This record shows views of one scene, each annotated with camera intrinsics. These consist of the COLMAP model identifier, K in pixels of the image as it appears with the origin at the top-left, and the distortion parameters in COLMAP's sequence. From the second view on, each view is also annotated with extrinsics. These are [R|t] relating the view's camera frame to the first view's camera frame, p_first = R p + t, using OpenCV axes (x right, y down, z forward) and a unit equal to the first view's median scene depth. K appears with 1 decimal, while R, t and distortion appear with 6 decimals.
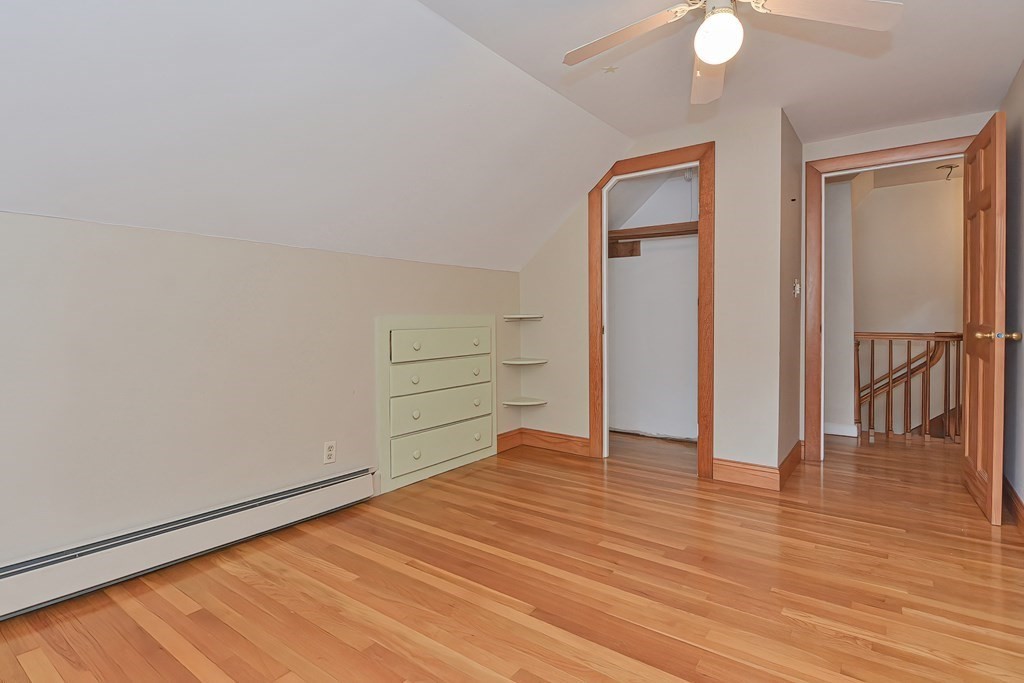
lens RADIAL K [[517.2, 0, 512.0], [0, 517.2, 341.5], [0, 0, 1]] dist [0.001015, 0.000250]
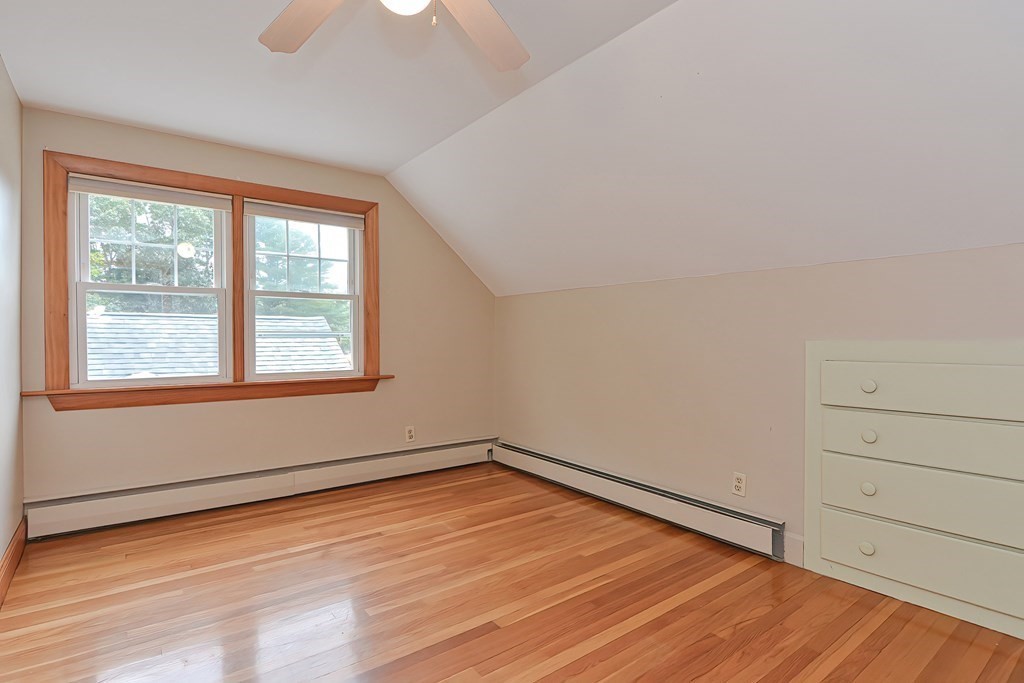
lens RADIAL K [[517.2, 0, 512.0], [0, 517.2, 341.5], [0, 0, 1]] dist [0.001015, 0.000250]
pose [[-0.271680, 0.011498, -0.962319, 0.828983], [-0.043073, 0.998781, 0.024094, -0.066825], [0.961423, 0.047995, -0.270854, 1.022881]]
